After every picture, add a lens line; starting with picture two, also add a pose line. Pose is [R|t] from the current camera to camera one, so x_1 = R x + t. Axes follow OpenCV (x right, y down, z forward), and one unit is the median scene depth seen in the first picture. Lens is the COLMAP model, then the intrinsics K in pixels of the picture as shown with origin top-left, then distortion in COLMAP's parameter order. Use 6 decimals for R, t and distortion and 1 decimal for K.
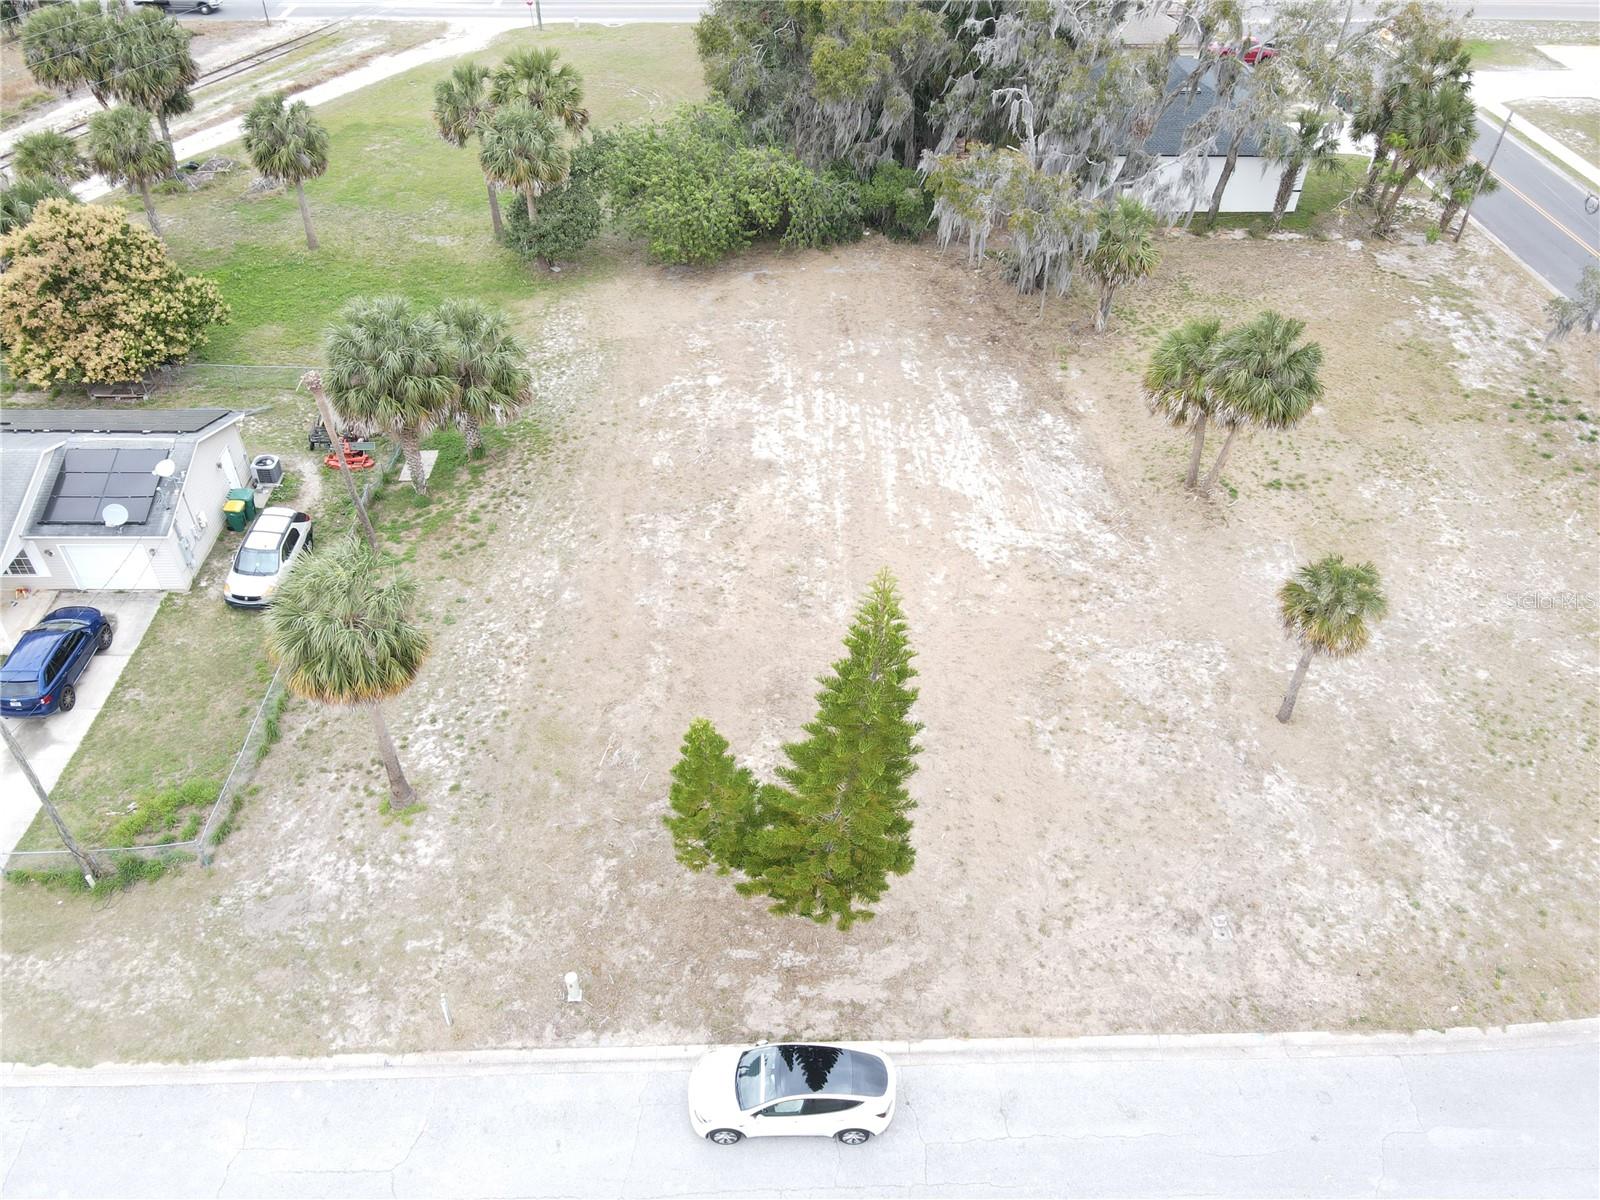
lens RADIAL K [[1178.1, 0, 795.9], [0, 1178.1, 596.6], [0, 0, 1]] dist [0.002993, 0.017936]
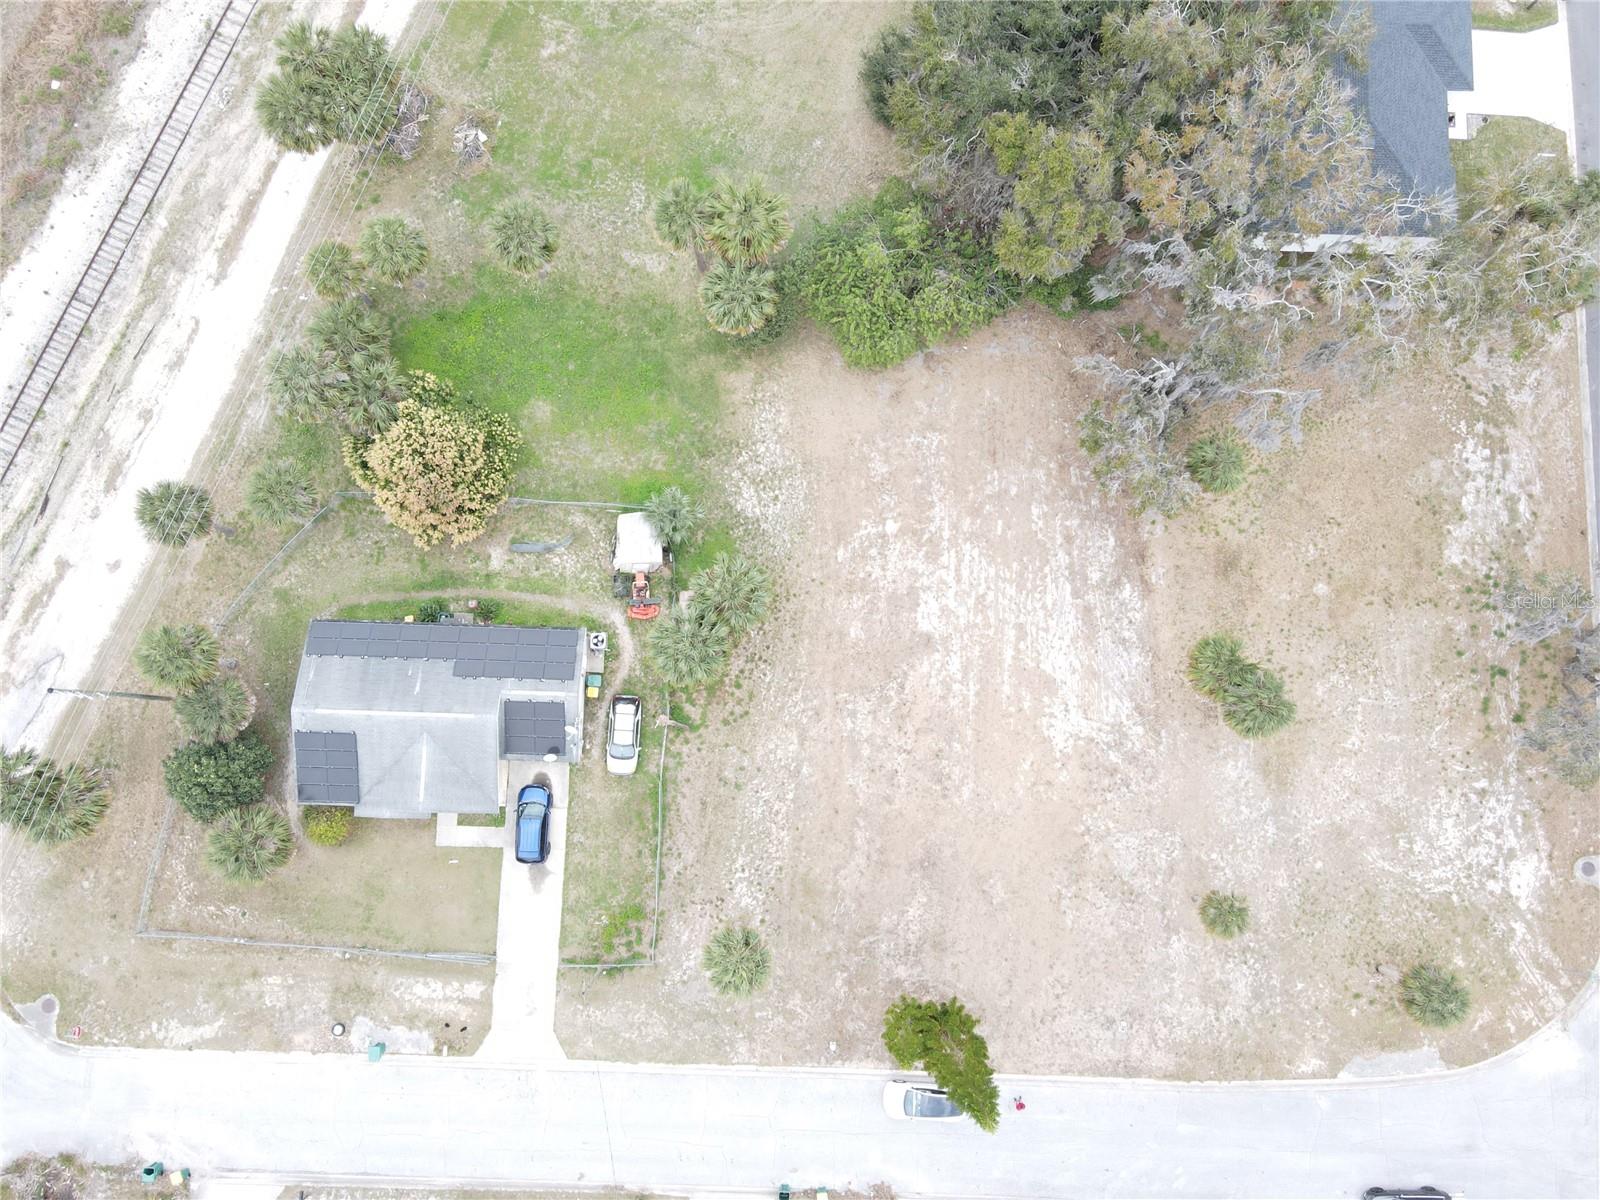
lens RADIAL K [[1178.1, 0, 803.9], [0, 1178.1, 605.8], [0, 0, 1]] dist [0.002993, 0.017936]
pose [[0.998265, 0.057873, -0.010848, -0.185974], [-0.034998, 0.731361, 0.681092, -1.290067], [0.047351, -0.679530, 0.732118, -0.075936]]
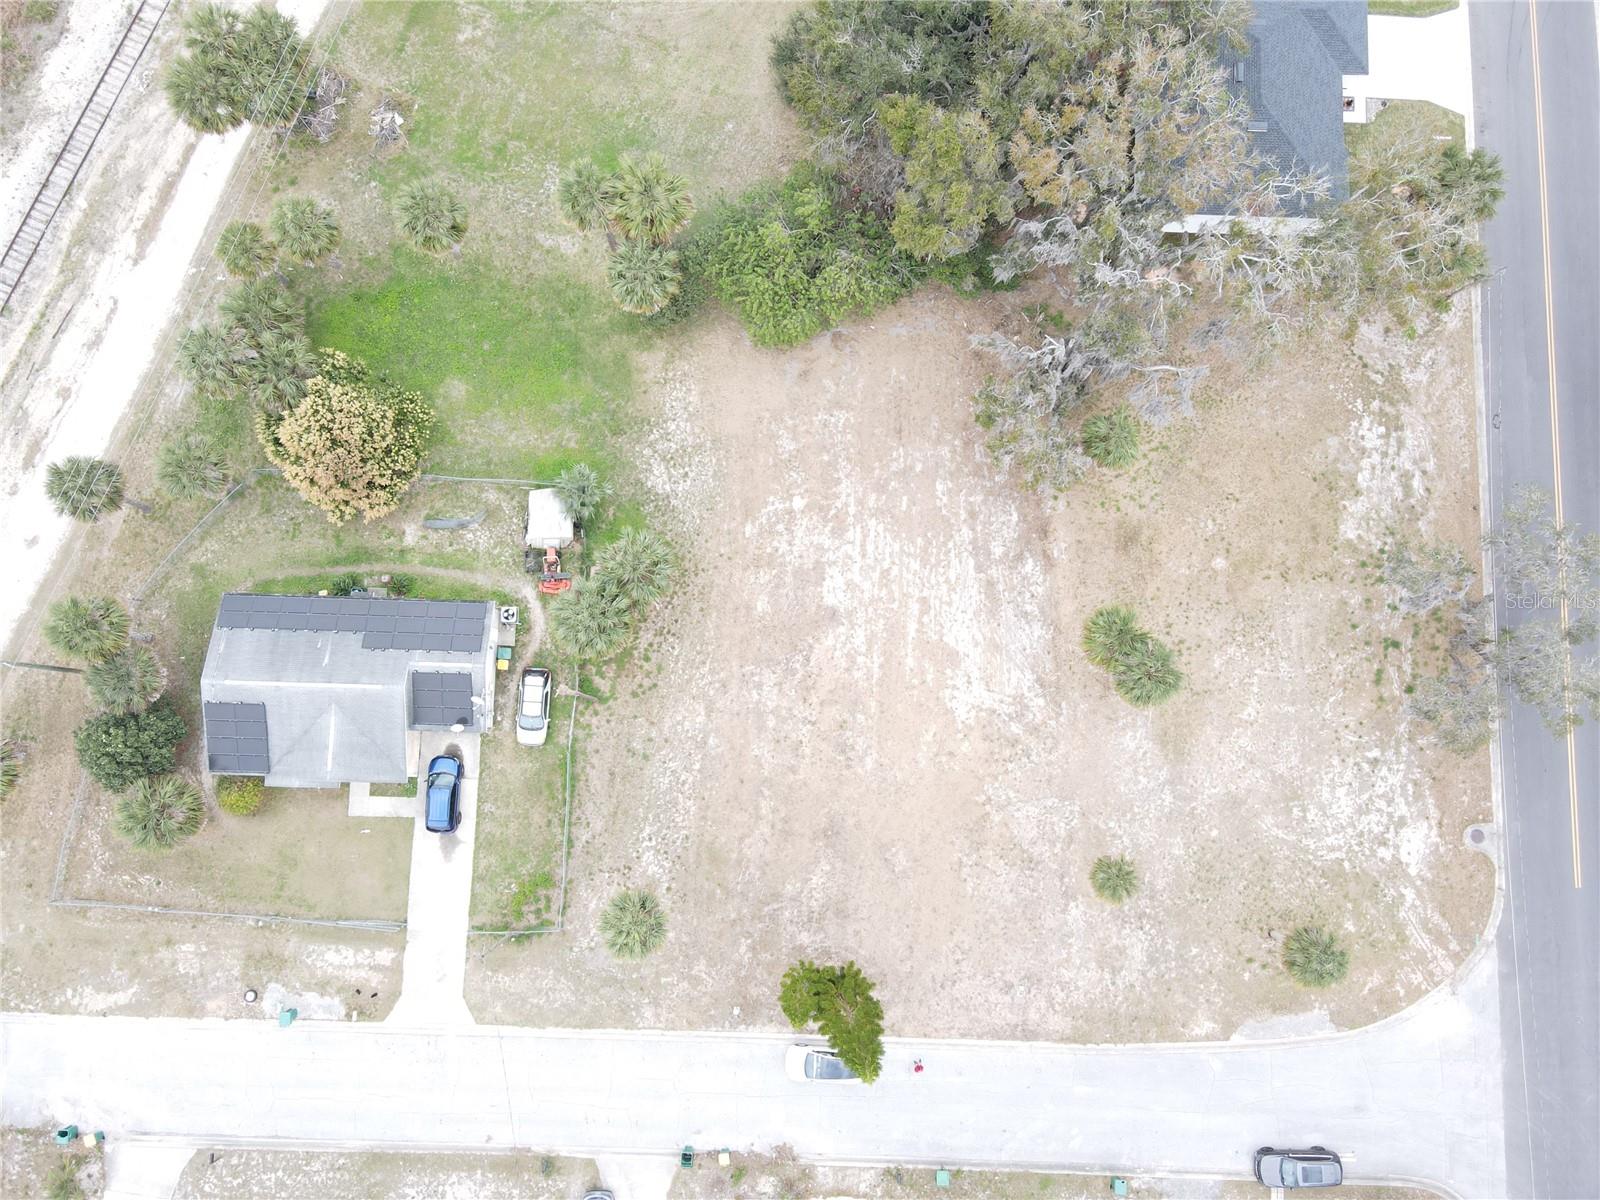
lens RADIAL K [[1178.1, 0, 803.0], [0, 1178.1, 604.9], [0, 0, 1]] dist [0.002993, 0.017936]
pose [[0.998351, 0.056768, -0.008559, -0.055866], [-0.035699, 0.730623, 0.681847, -1.291034], [0.044960, -0.680417, 0.731445, -0.115676]]
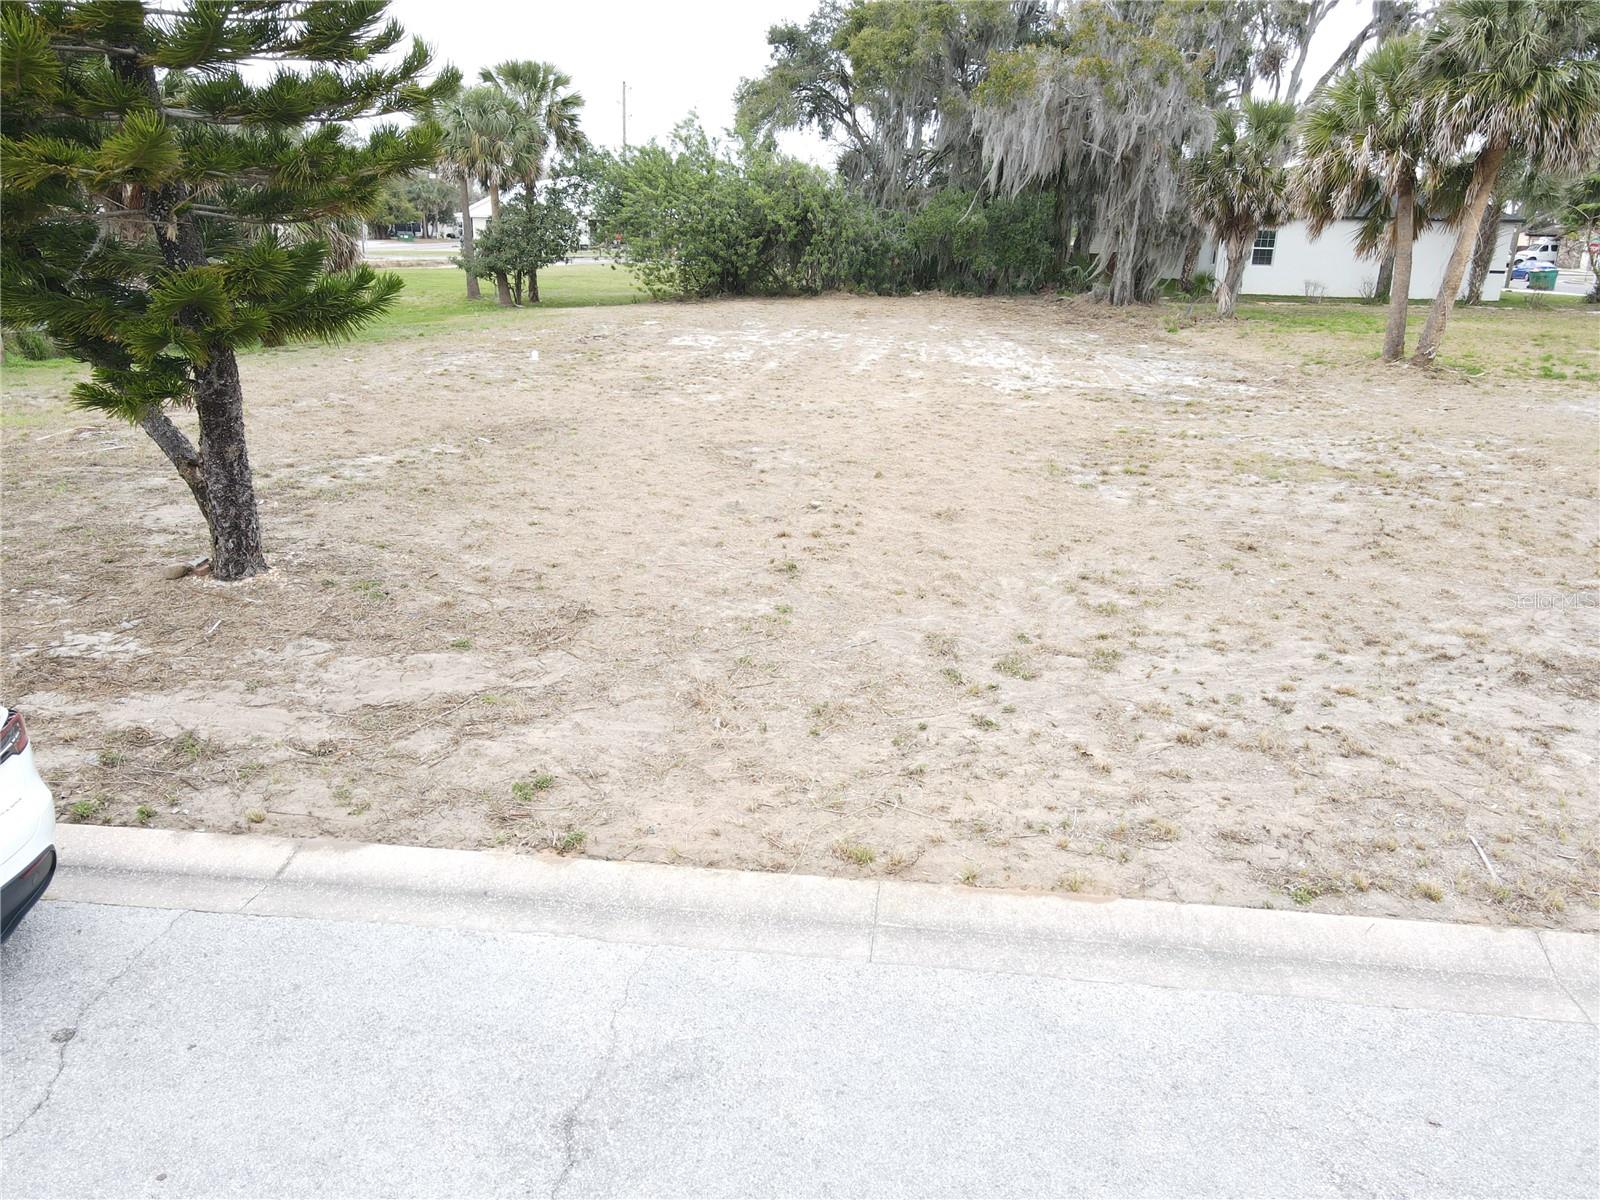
lens RADIAL K [[1178.1, 0, 795.3], [0, 1178.1, 594.0], [0, 0, 1]] dist [0.002993, 0.017936]
pose [[0.989816, 0.049747, -0.133376, 0.142986], [-0.097170, 0.920829, -0.377667, 0.275401], [0.104029, 0.386781, 0.916285, 0.535828]]
